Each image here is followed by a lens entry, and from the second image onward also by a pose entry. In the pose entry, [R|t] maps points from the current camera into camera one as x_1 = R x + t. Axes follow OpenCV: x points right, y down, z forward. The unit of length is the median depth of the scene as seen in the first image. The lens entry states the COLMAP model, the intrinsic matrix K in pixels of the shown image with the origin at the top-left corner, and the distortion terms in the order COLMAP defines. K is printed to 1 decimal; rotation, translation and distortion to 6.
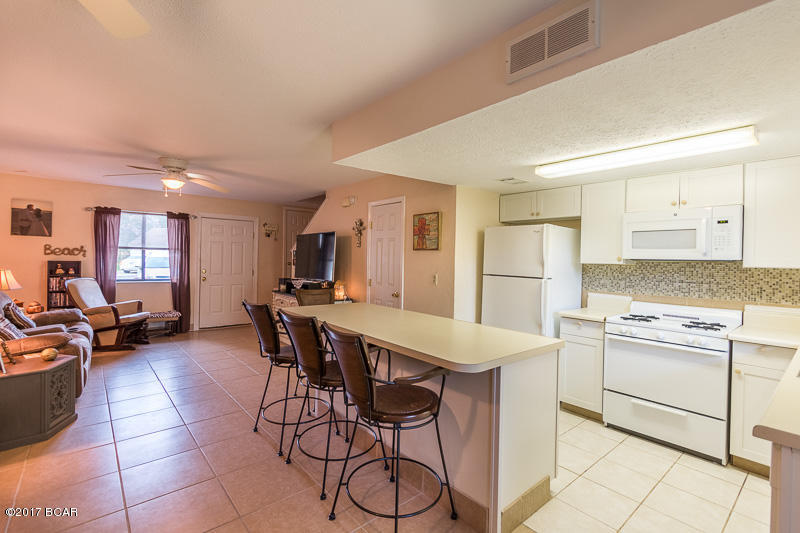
lens RADIAL K [[365.5, 0, 401.3], [0, 365.5, 260.6], [0, 0, 1]] dist [0.001279, -0.000470]
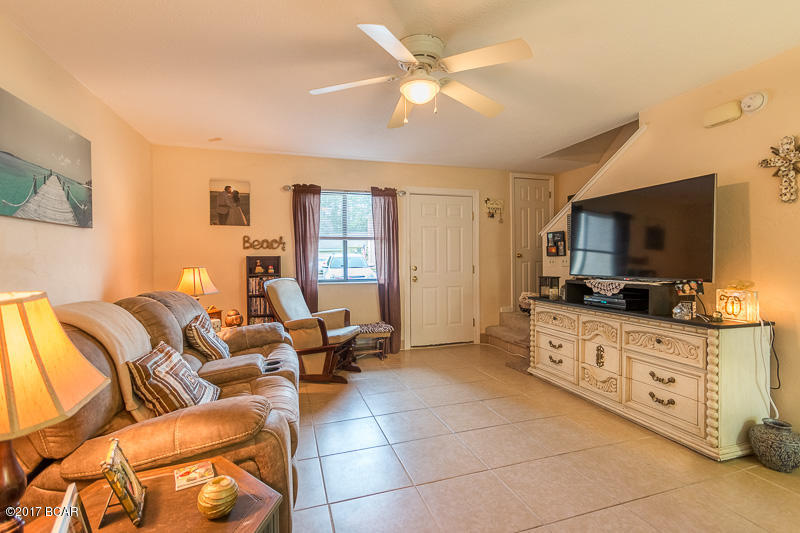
lens RADIAL K [[365.5, 0, 401.3], [0, 365.5, 260.6], [0, 0, 1]] dist [0.001279, -0.000470]
pose [[0.921880, -0.025462, -0.386638, -0.350818], [0.026024, 0.999654, -0.003782, 0.020452], [0.386601, -0.006575, 0.922224, 0.396761]]
